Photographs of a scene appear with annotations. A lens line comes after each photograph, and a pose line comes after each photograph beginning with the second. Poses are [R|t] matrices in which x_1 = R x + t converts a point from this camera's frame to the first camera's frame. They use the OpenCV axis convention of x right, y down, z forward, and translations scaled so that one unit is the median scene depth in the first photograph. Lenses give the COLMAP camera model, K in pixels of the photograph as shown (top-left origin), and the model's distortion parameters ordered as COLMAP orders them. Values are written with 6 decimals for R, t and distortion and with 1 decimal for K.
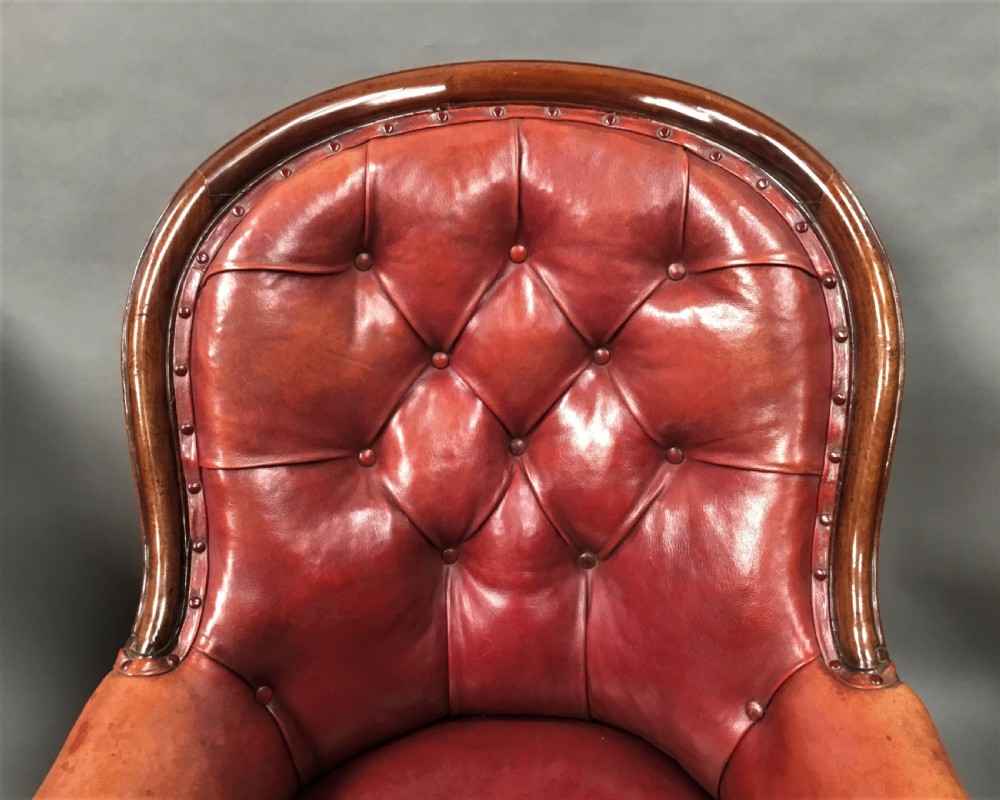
lens RADIAL K [[1078.0, 0, 505.2], [0, 1078.0, 401.5], [0, 0, 1]] dist [0.082269, 0.000000]
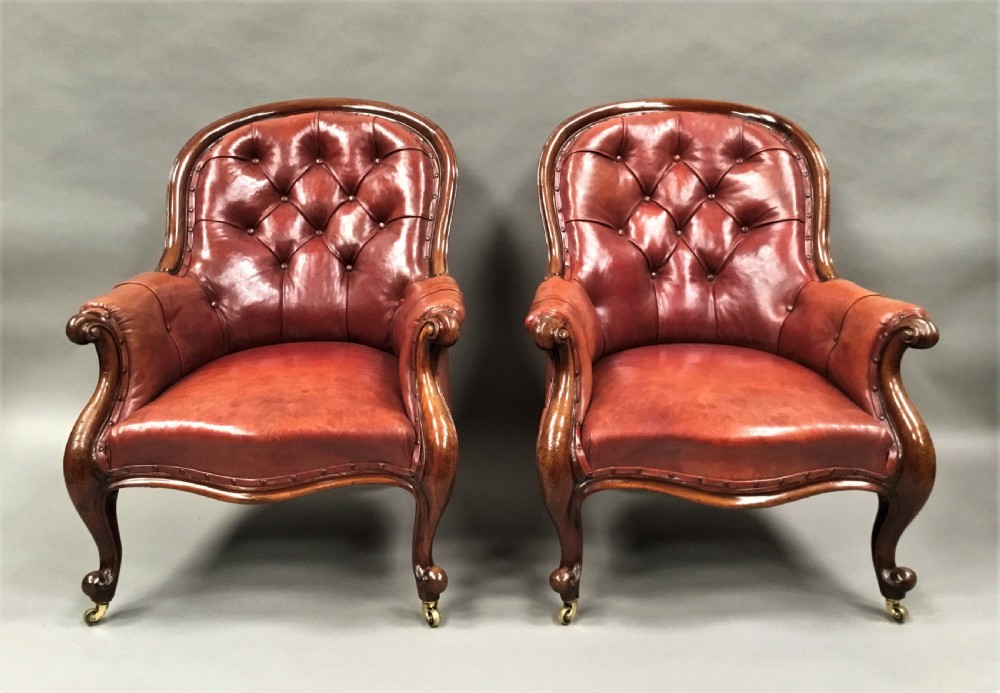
lens RADIAL K [[961.7, 0, 485.5], [0, 961.7, 333.1], [0, 0, 1]] dist [0.061551, 0.000000]
pose [[0.999153, 0.004620, 0.040898, -0.560692], [0.010405, 0.933044, -0.359613, 1.124884], [-0.039821, 0.359734, 0.932205, -1.029511]]
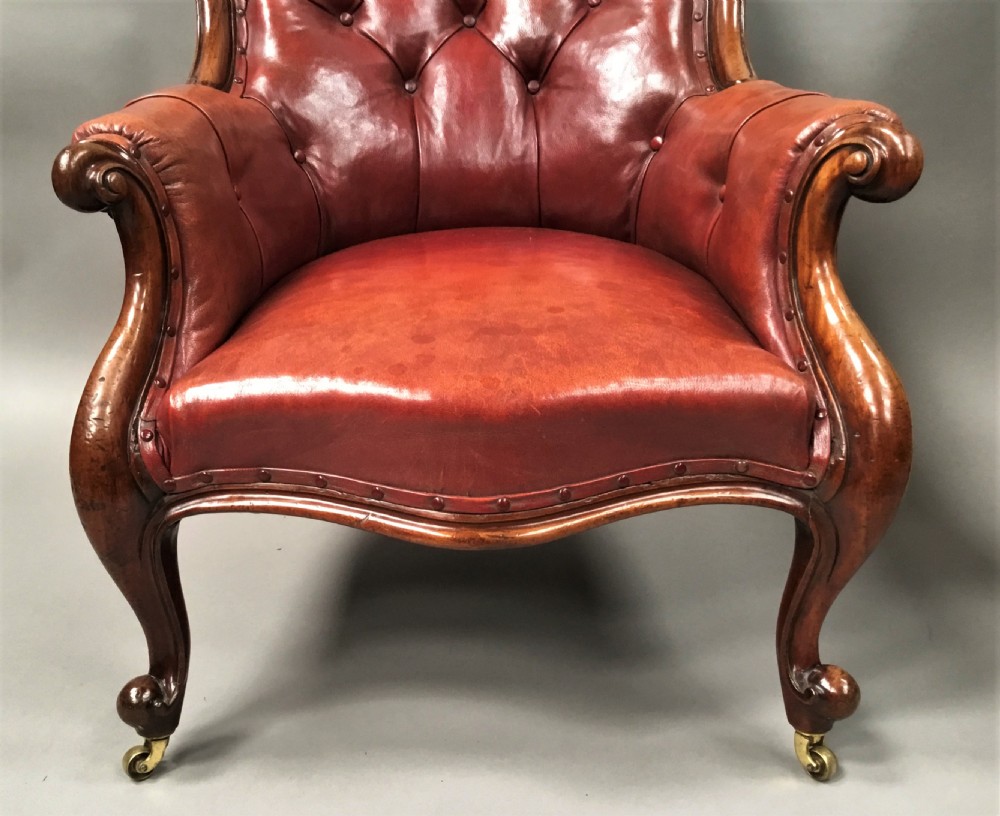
lens RADIAL K [[1110.5, 0, 424.8], [0, 1110.5, 446.2], [0, 0, 1]] dist [0.097950, 0.000000]
pose [[0.999454, -0.016649, 0.028554, -0.985120], [0.022476, 0.975734, -0.217803, 0.895606], [-0.024235, 0.218326, 0.975575, -0.197553]]
